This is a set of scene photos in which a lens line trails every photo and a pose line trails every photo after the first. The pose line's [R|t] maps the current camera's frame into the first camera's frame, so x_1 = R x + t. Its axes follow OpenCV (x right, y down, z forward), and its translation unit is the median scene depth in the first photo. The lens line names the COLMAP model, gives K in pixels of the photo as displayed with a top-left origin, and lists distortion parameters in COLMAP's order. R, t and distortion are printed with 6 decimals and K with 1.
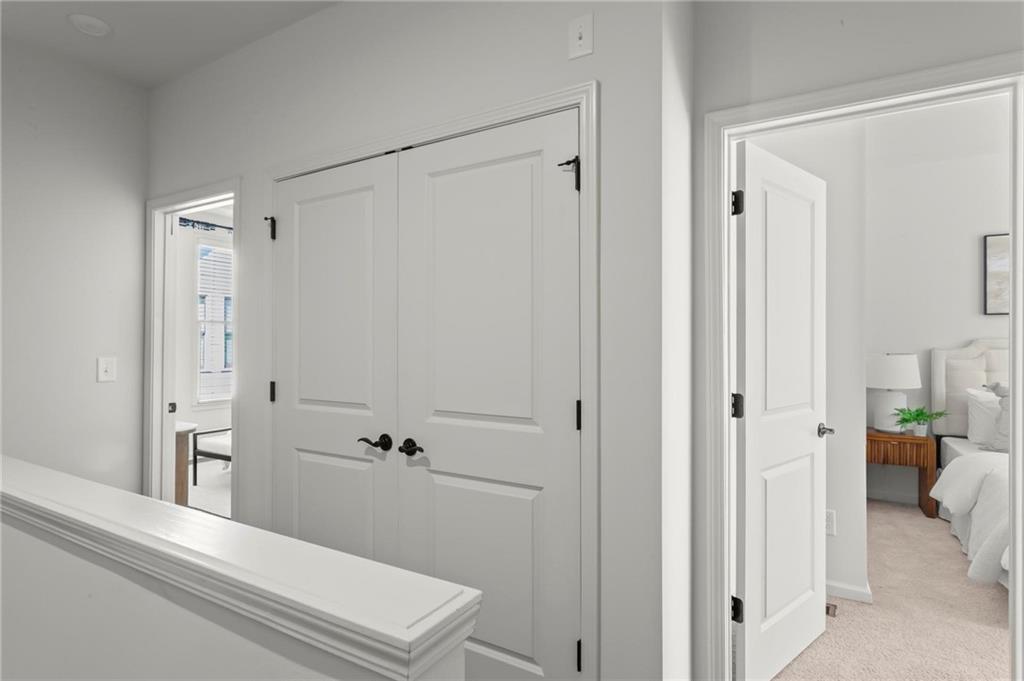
lens RADIAL K [[526.2, 0, 517.1], [0, 526.2, 340.3], [0, 0, 1]] dist [-0.000275, 0.004436]
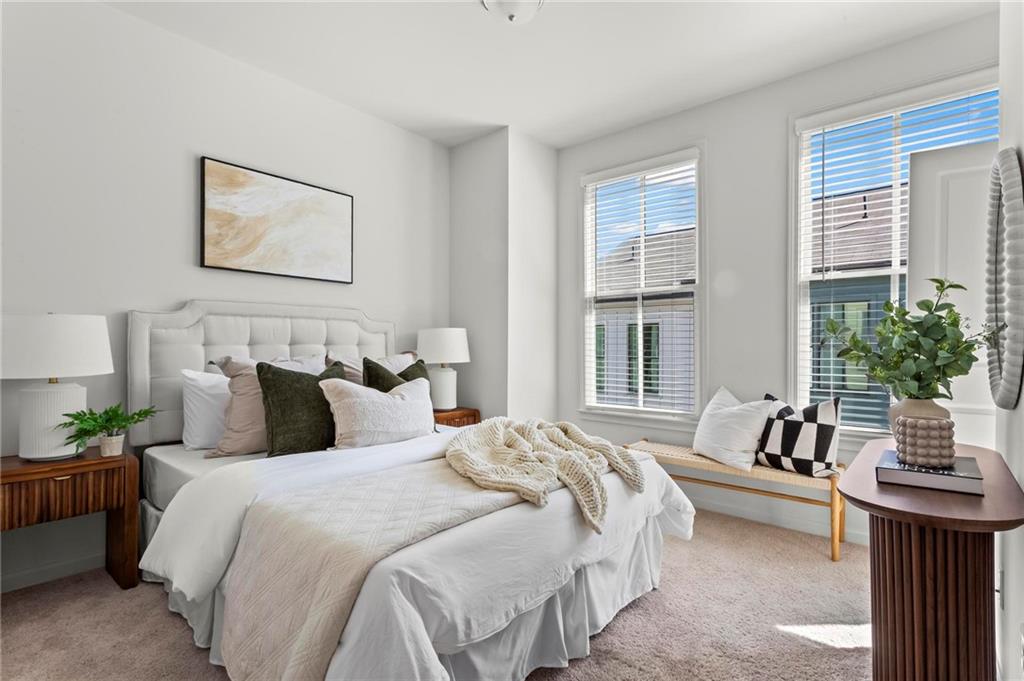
lens RADIAL K [[484.8, 0, 520.1], [0, 484.8, 349.7], [0, 0, 1]] dist [-0.003306, 0.001474]
pose [[0.179798, -0.003936, 0.983696, 0.316098], [-0.008880, 0.999945, 0.005624, 0.057291], [-0.983663, -0.009746, 0.179753, 0.455480]]
